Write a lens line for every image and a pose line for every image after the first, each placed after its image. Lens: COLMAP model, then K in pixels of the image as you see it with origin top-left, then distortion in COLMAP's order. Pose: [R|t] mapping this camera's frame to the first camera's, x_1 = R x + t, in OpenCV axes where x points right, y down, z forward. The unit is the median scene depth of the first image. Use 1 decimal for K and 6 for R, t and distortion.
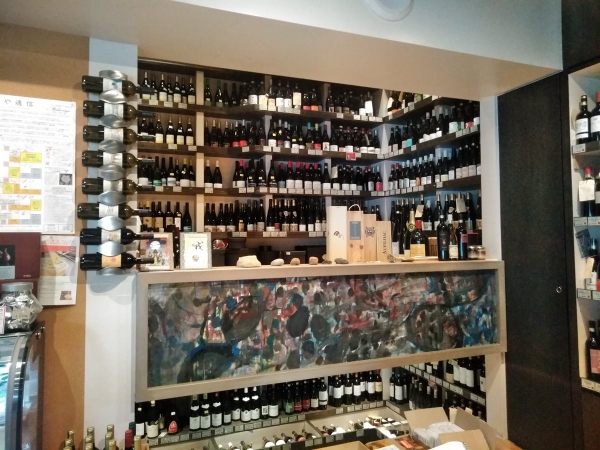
lens RADIAL K [[438.1, 0, 296.5], [0, 438.1, 222.1], [0, 0, 1]] dist [0.024172, -0.016266]
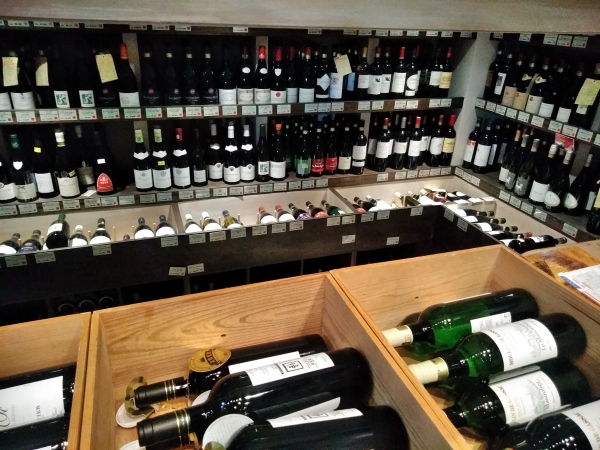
lens RADIAL K [[438.1, 0, 299.1], [0, 438.1, 224.0], [0, 0, 1]] dist [0.024172, -0.016266]
pose [[0.997917, 0.062461, -0.016104, -0.008123], [-0.046966, 0.874720, 0.482347, 0.205862], [0.044214, -0.480586, 0.875832, 0.445002]]
